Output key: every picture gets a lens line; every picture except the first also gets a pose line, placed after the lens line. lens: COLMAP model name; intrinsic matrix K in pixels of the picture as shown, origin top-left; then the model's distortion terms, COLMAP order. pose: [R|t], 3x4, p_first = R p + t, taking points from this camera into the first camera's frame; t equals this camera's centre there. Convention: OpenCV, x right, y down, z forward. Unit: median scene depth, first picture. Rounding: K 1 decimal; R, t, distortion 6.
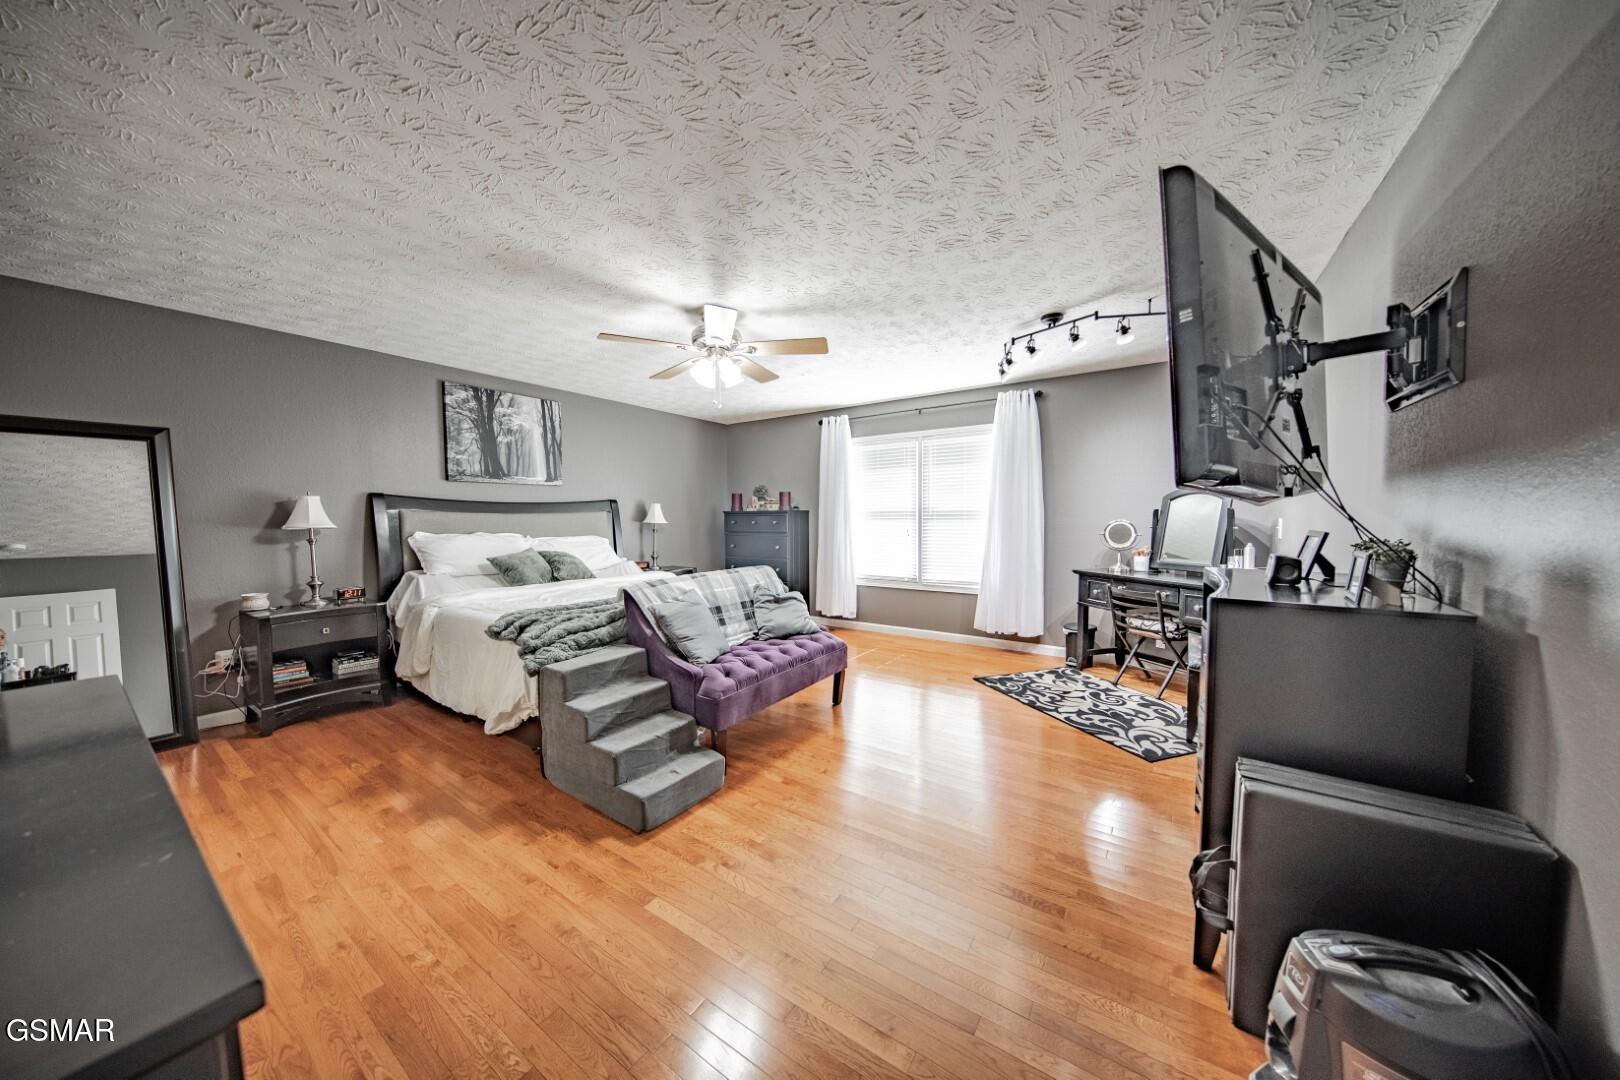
lens RADIAL K [[516.7, 0, 810.0], [0, 516.7, 540.0], [0, 0, 1]] dist [0.000455, 0.000002]
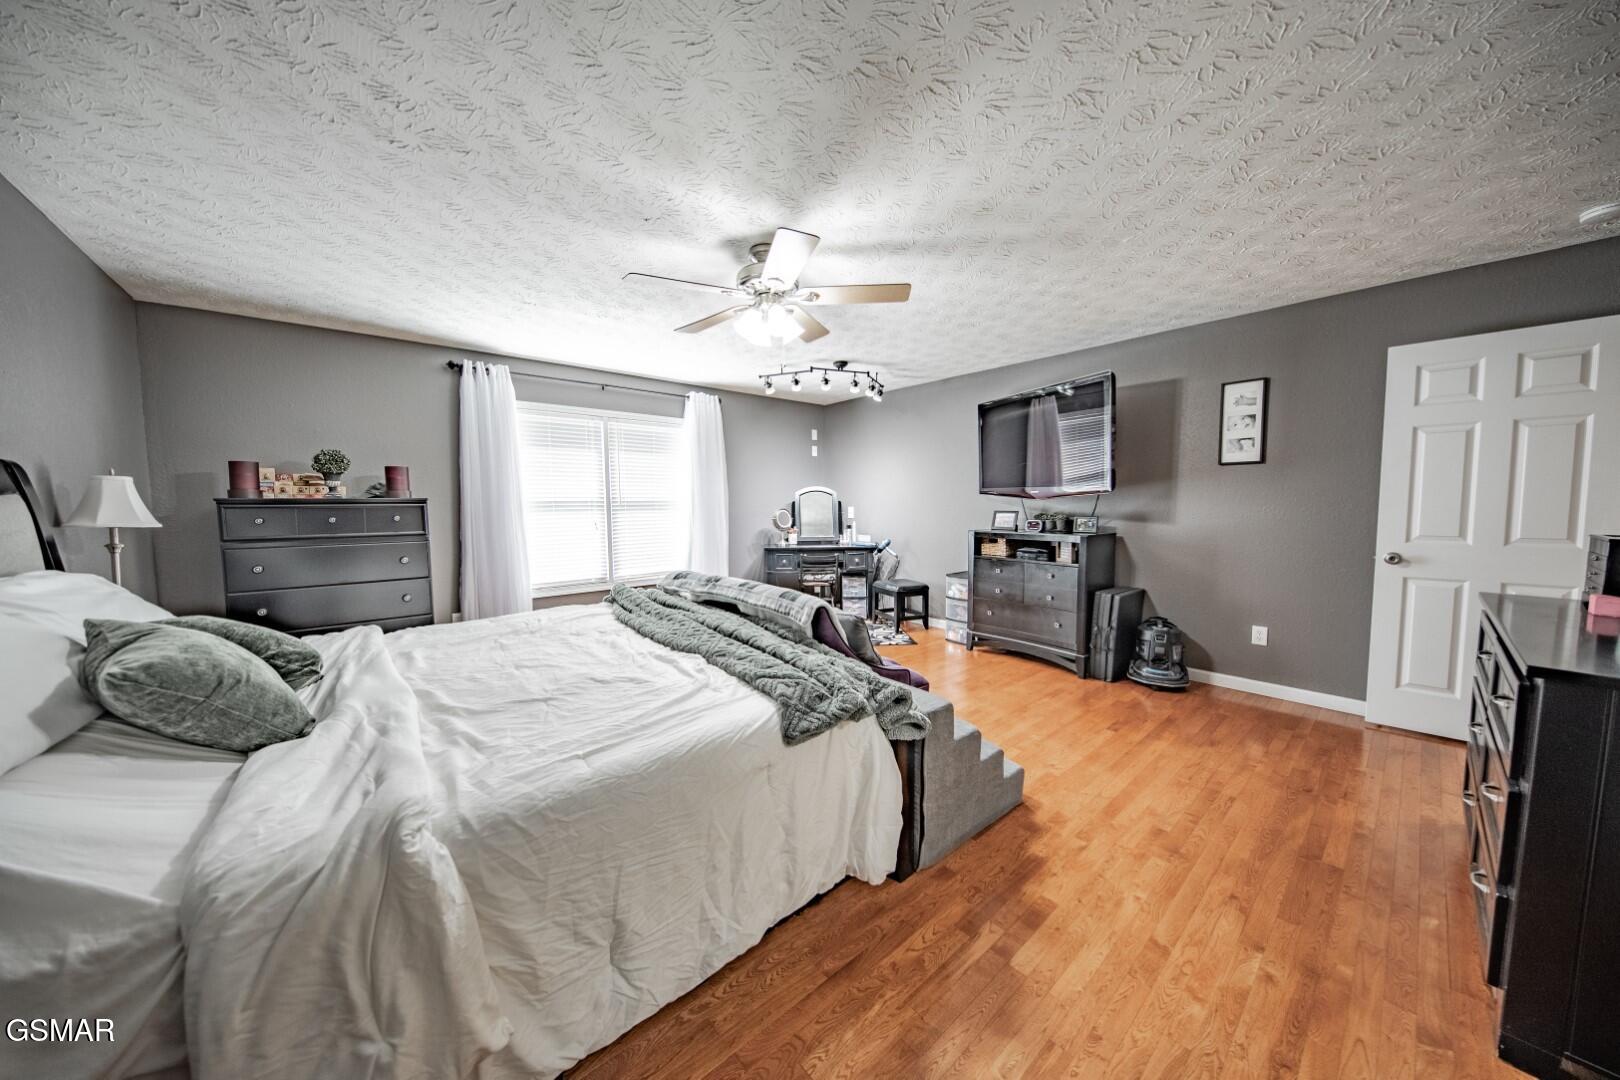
lens RADIAL K [[522.7, 0, 808.1], [0, 522.7, 540.0], [0, 0, 1]] dist [0.000969, -0.003194]
pose [[0.262948, -0.062302, 0.962796, -0.796607], [0.050086, 0.997449, 0.050865, -0.024904], [-0.963509, 0.034847, 0.265397, 0.610428]]
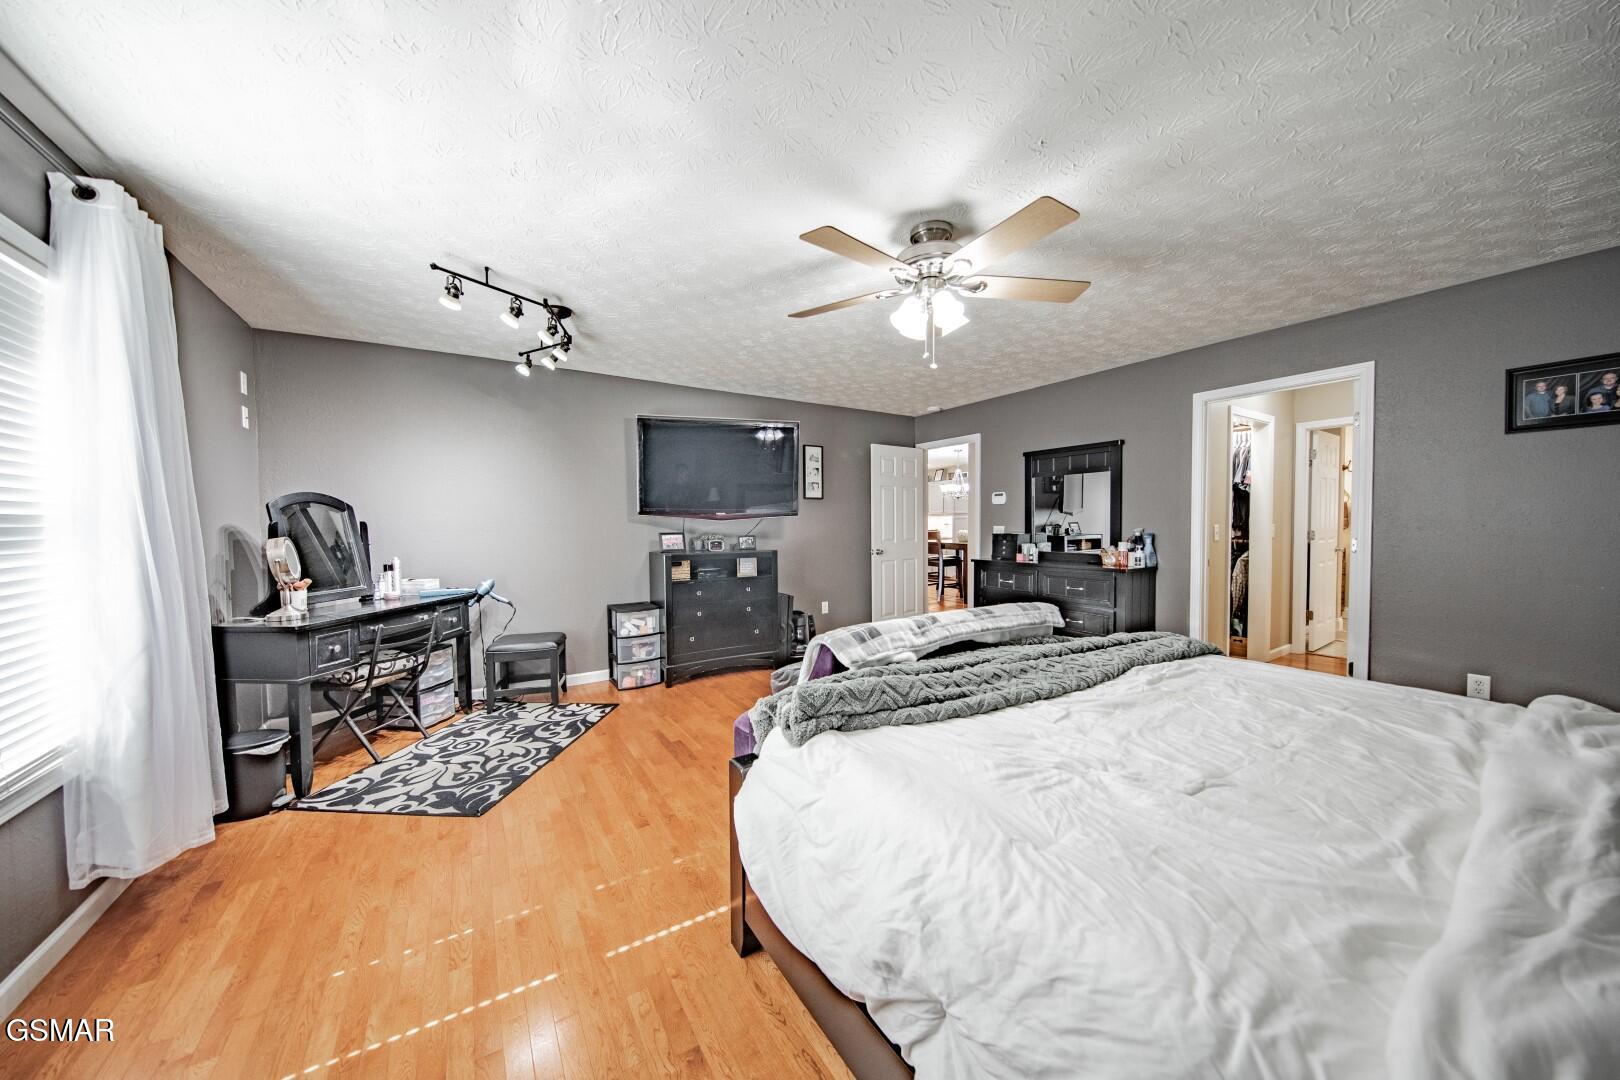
lens RADIAL K [[522.7, 0, 808.1], [0, 522.7, 540.0], [0, 0, 1]] dist [0.000969, -0.003194]
pose [[-0.916445, 0.003495, 0.400145, -0.256684], [0.034631, 0.996903, 0.070609, -0.063288], [-0.398659, 0.078566, -0.913728, 1.430440]]
